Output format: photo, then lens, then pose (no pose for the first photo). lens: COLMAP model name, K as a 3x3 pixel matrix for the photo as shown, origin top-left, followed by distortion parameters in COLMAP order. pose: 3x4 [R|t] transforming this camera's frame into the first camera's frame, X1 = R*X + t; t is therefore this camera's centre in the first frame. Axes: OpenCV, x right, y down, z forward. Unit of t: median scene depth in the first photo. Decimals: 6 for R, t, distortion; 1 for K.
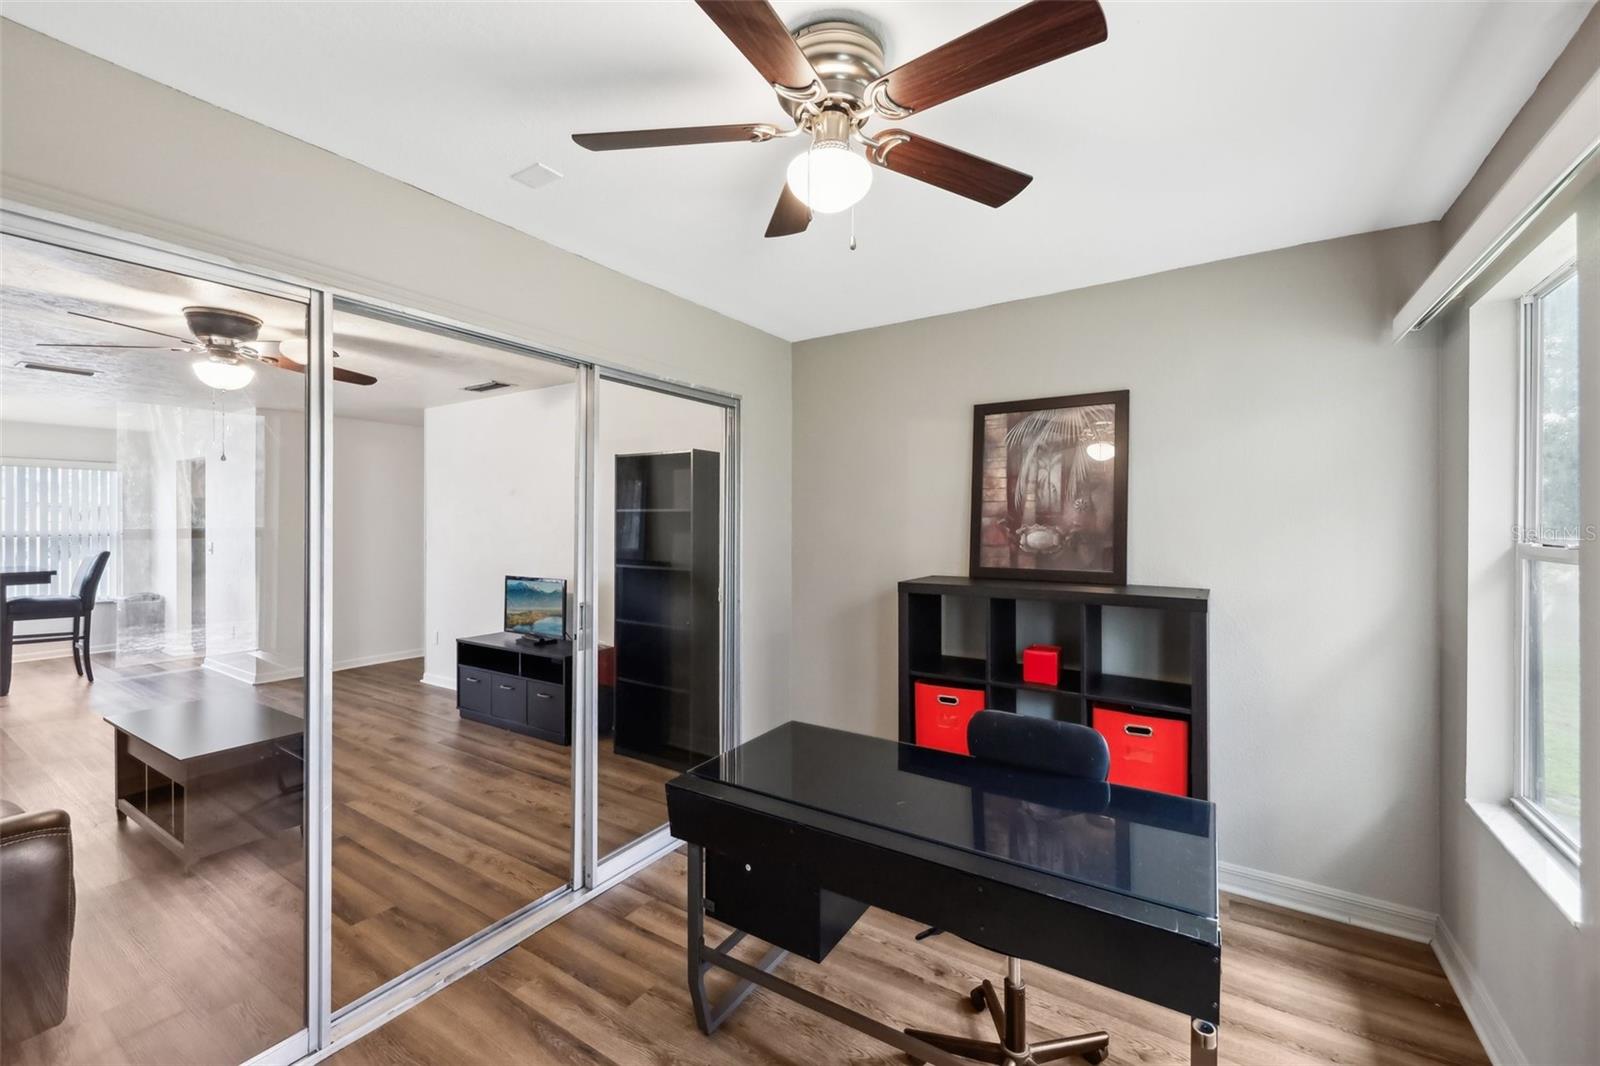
lens RADIAL K [[647.2, 0, 800.1], [0, 647.2, 524.6], [0, 0, 1]] dist [0.001981, -0.003024]
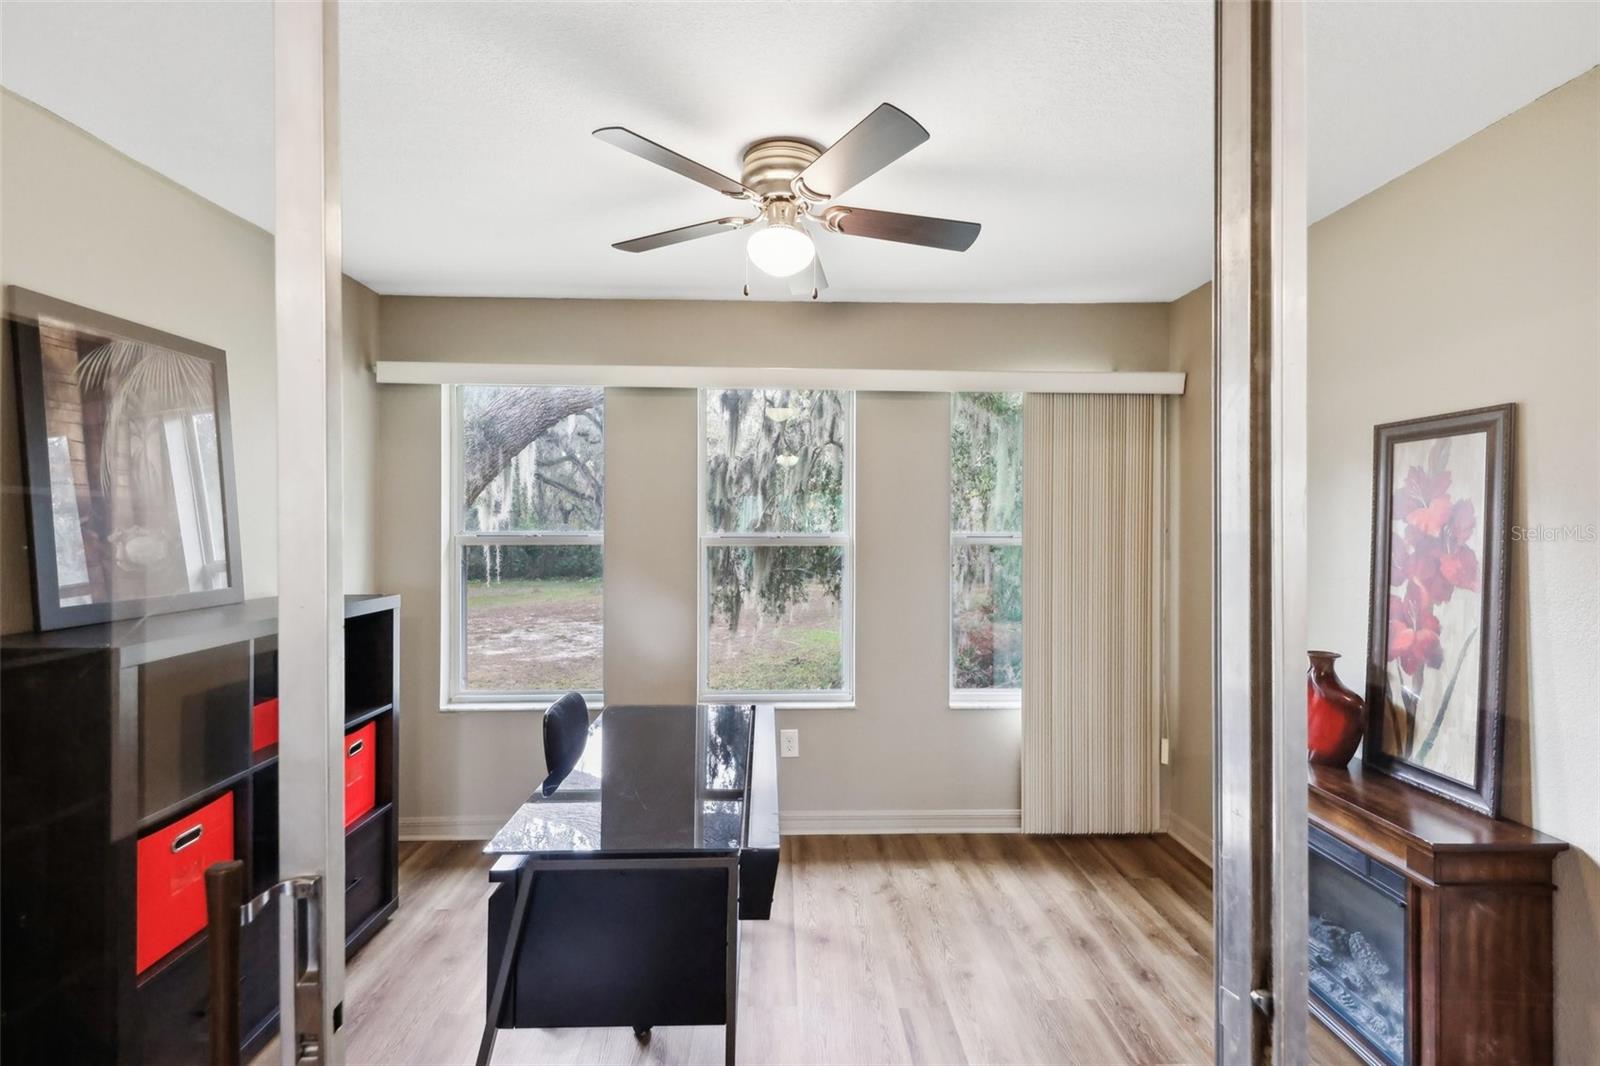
lens RADIAL K [[733.1, 0, 800.4], [0, 733.1, 530.6], [0, 0, 1]] dist [-0.001963, -0.000763]
pose [[-0.564002, -0.010684, 0.825705, -0.563718], [-0.001806, 0.999930, 0.011705, -0.005130], [-0.825772, 0.005110, -0.563981, 0.863958]]
